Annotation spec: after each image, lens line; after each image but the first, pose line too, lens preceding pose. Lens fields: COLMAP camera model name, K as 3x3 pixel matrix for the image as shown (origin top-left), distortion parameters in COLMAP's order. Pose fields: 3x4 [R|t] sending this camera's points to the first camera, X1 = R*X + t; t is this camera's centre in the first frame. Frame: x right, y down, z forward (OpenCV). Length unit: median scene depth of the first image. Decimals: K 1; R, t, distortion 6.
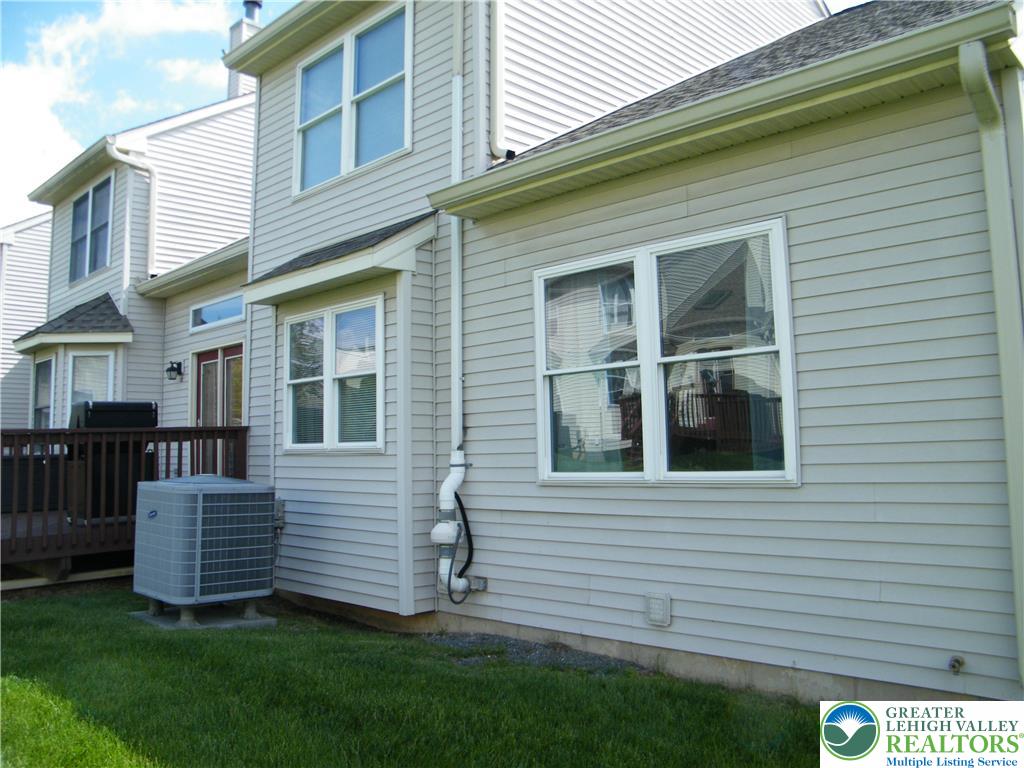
lens RADIAL K [[859.4, 0, 512.0], [0, 859.4, 384.0], [0, 0, 1]] dist [-0.171045, 0.132425]
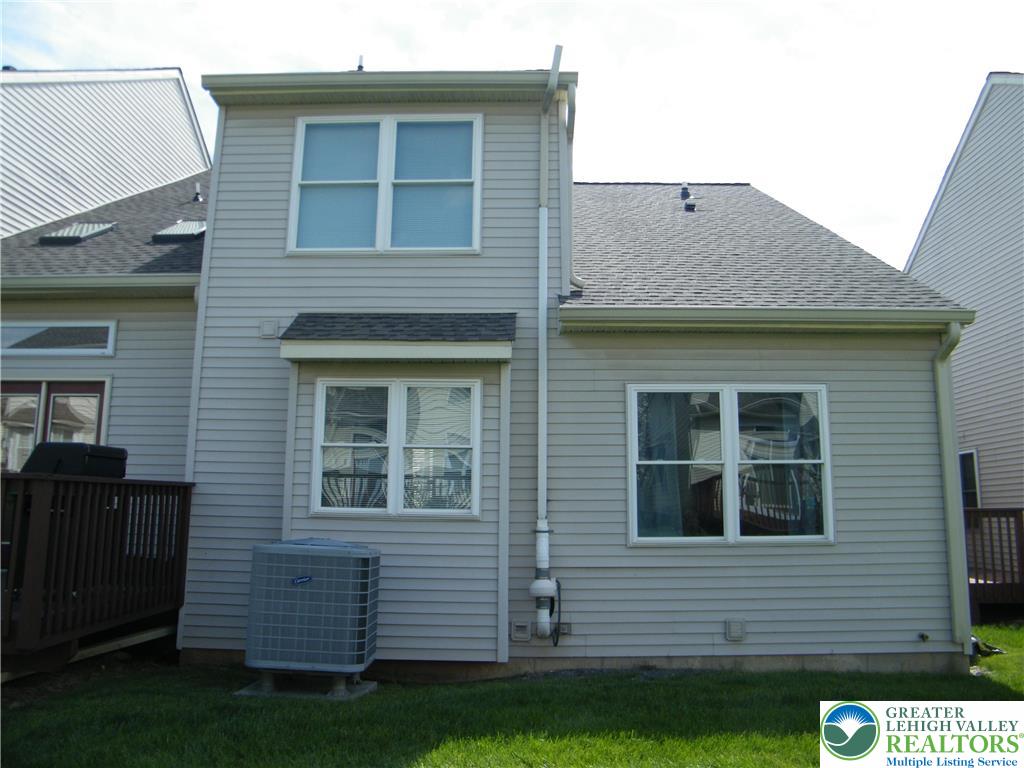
lens RADIAL K [[859.4, 0, 512.0], [0, 859.4, 384.0], [0, 0, 1]] dist [-0.171045, 0.132425]
pose [[0.724229, 0.124616, 0.678206, -0.976997], [-0.075139, 0.991940, -0.102025, 0.015943], [-0.685454, 0.022930, 0.727755, 0.157851]]
